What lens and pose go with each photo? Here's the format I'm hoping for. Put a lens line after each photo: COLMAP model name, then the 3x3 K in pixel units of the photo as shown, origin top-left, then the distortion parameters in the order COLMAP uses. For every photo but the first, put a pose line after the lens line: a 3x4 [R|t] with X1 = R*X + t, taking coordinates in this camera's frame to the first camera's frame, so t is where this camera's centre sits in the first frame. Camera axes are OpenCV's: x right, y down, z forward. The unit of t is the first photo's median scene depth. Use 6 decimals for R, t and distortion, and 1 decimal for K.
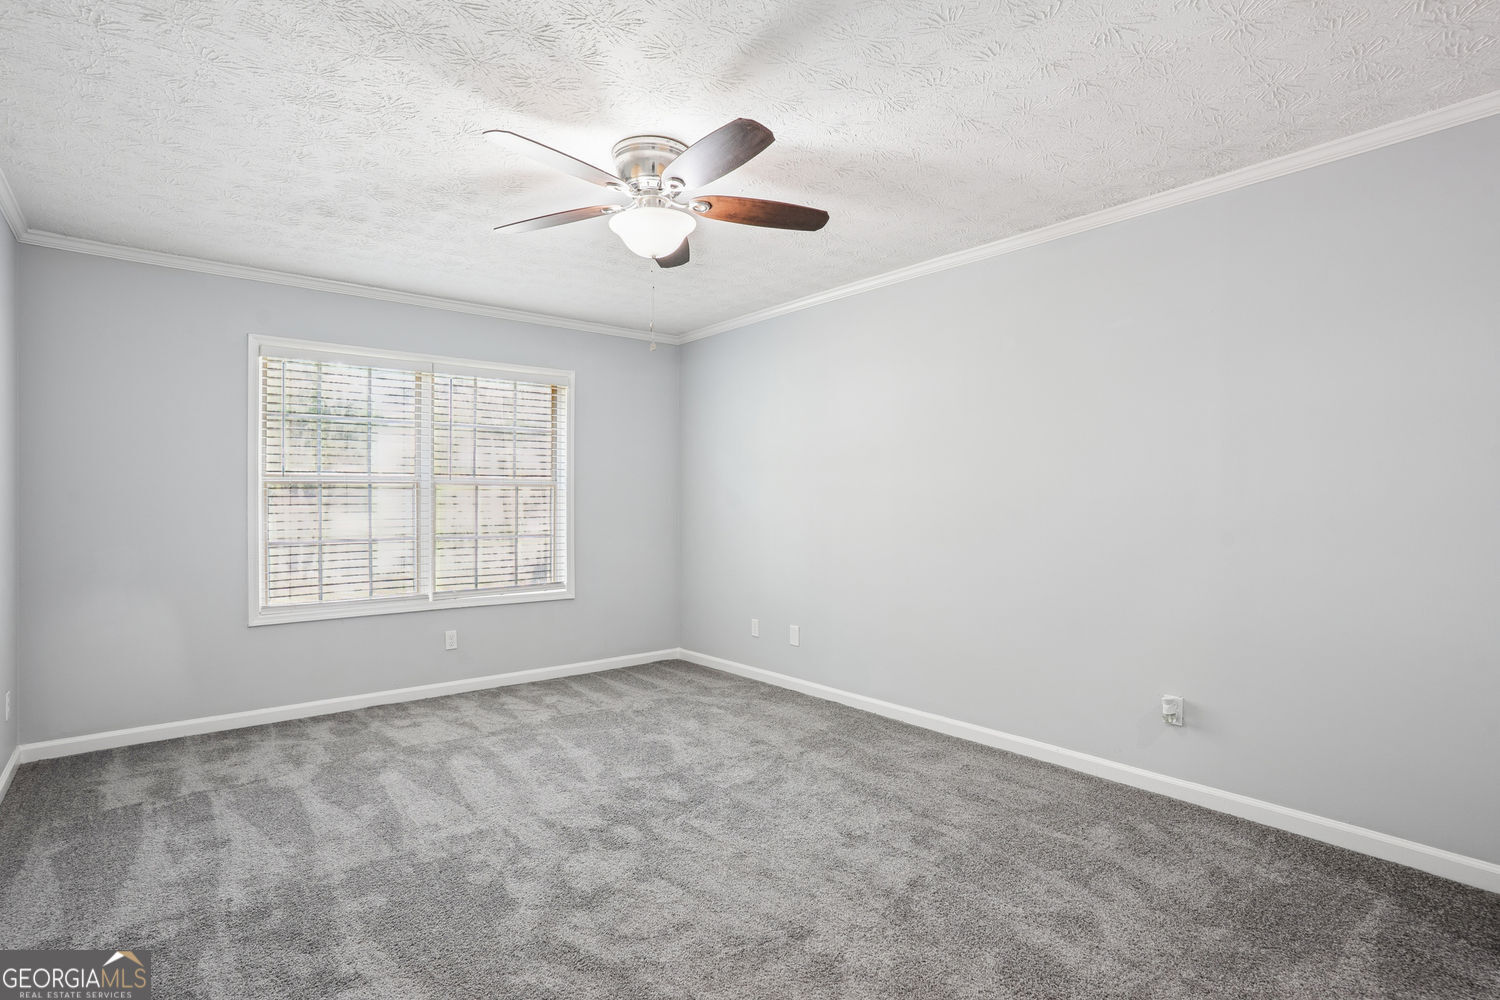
lens RADIAL K [[741.2, 0, 746.5], [0, 741.2, 494.5], [0, 0, 1]] dist [-0.072255, 0.042190]
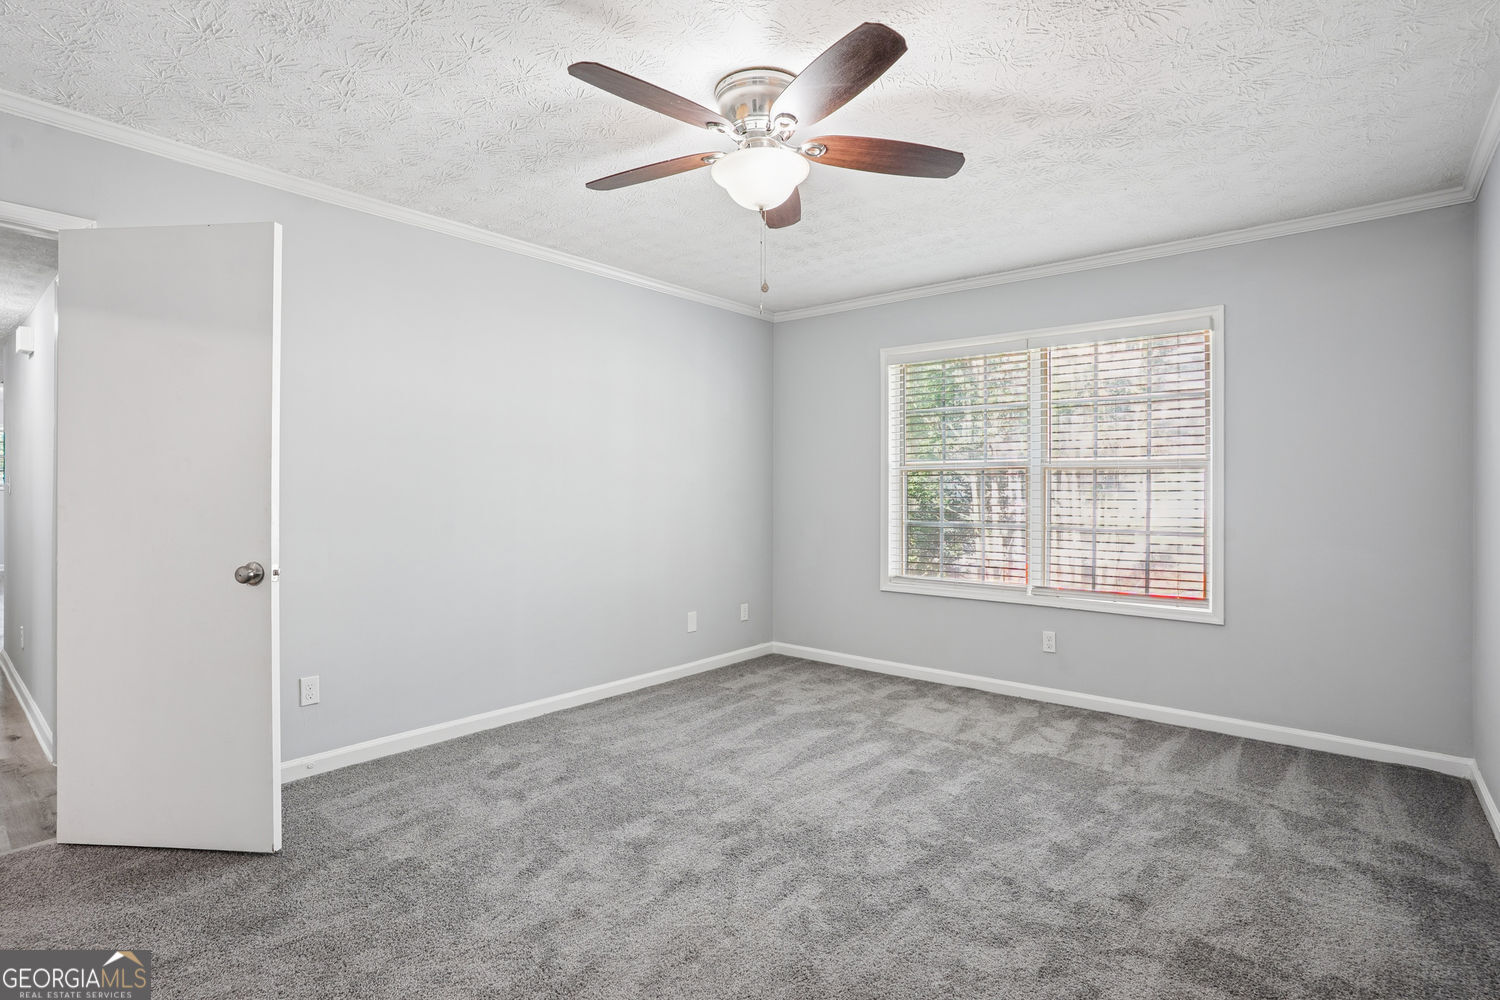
lens RADIAL K [[741.2, 0, 746.5], [0, 741.2, 494.5], [0, 0, 1]] dist [-0.072255, 0.042190]
pose [[0.167170, 0.009963, -0.985878, 0.496074], [0.007669, 0.999906, 0.011405, 0.004856], [0.985898, -0.009467, 0.167078, 0.571245]]
